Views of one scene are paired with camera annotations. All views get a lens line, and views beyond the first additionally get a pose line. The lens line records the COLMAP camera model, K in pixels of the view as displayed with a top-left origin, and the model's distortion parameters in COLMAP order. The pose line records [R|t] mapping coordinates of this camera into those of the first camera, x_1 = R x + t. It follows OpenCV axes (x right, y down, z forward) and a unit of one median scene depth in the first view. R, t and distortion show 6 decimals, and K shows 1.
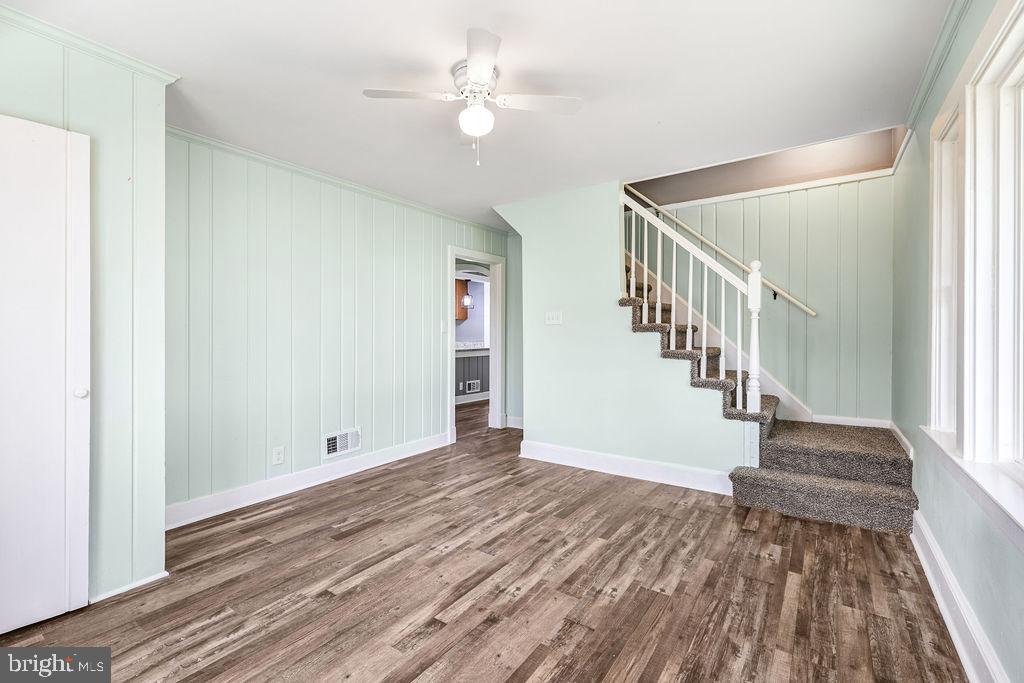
lens RADIAL K [[445.2, 0, 512.9], [0, 445.2, 334.9], [0, 0, 1]] dist [0.003964, 0.000263]
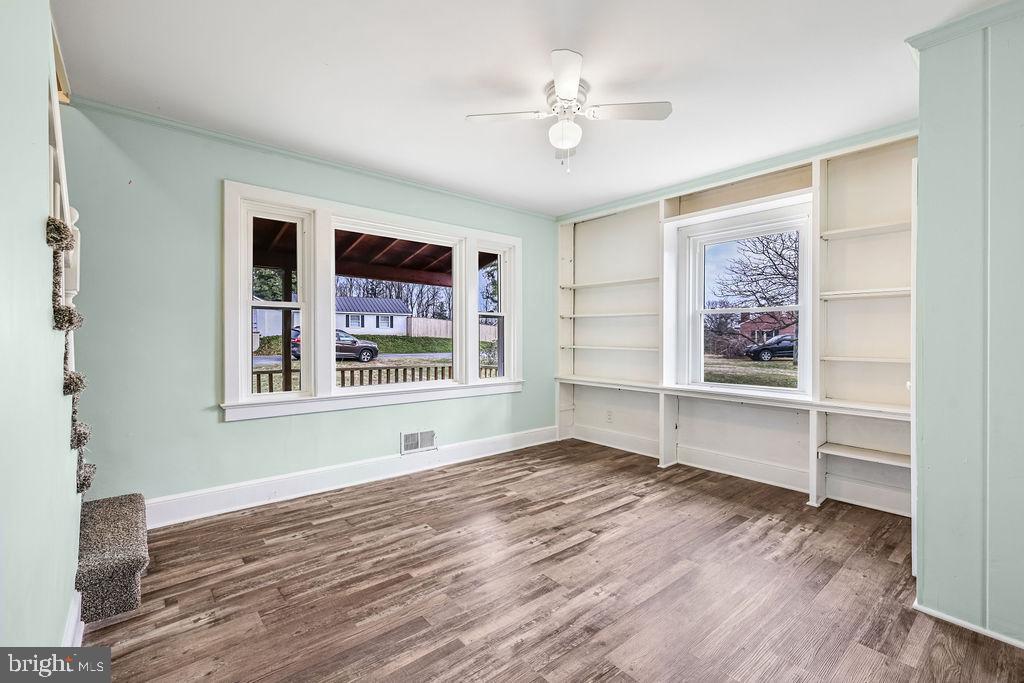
lens RADIAL K [[445.2, 0, 510.6], [0, 445.2, 341.3], [0, 0, 1]] dist [0.003964, 0.000263]
pose [[-0.965151, -0.004479, 0.261656, -0.202592], [0.000525, 0.999818, 0.019050, -0.004623], [-0.261694, 0.018523, -0.964973, 1.766470]]
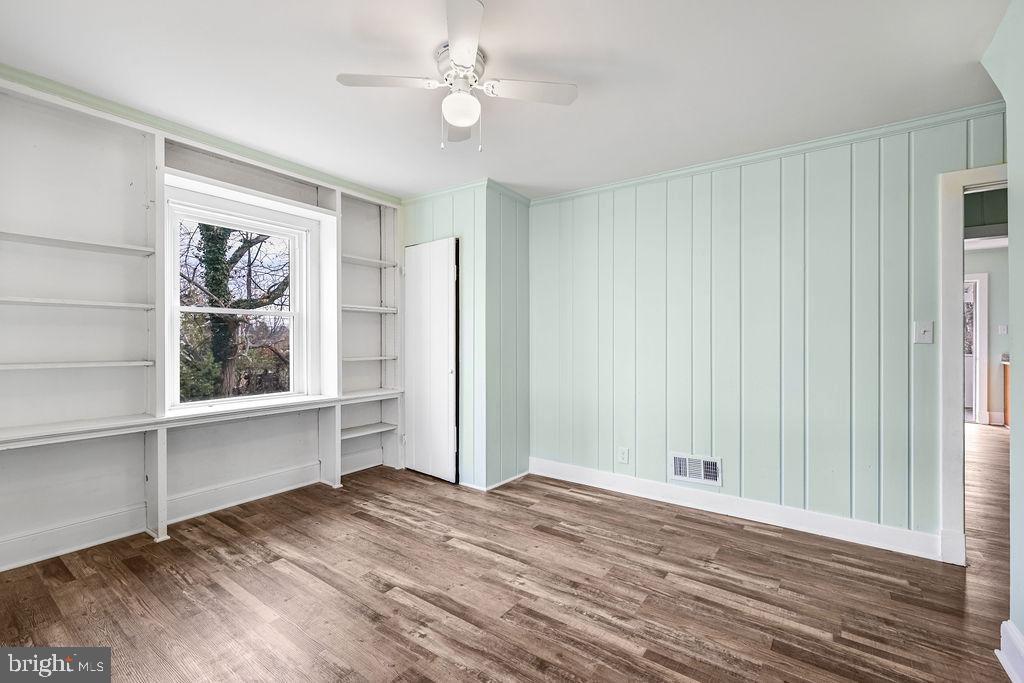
lens RADIAL K [[445.2, 0, 511.5], [0, 445.2, 340.8], [0, 0, 1]] dist [0.003964, 0.000263]
pose [[-0.011580, 0.005604, -0.999917, 0.710574], [-0.011544, 0.999917, 0.005737, -0.010869], [0.999866, 0.011610, -0.011514, 0.951469]]
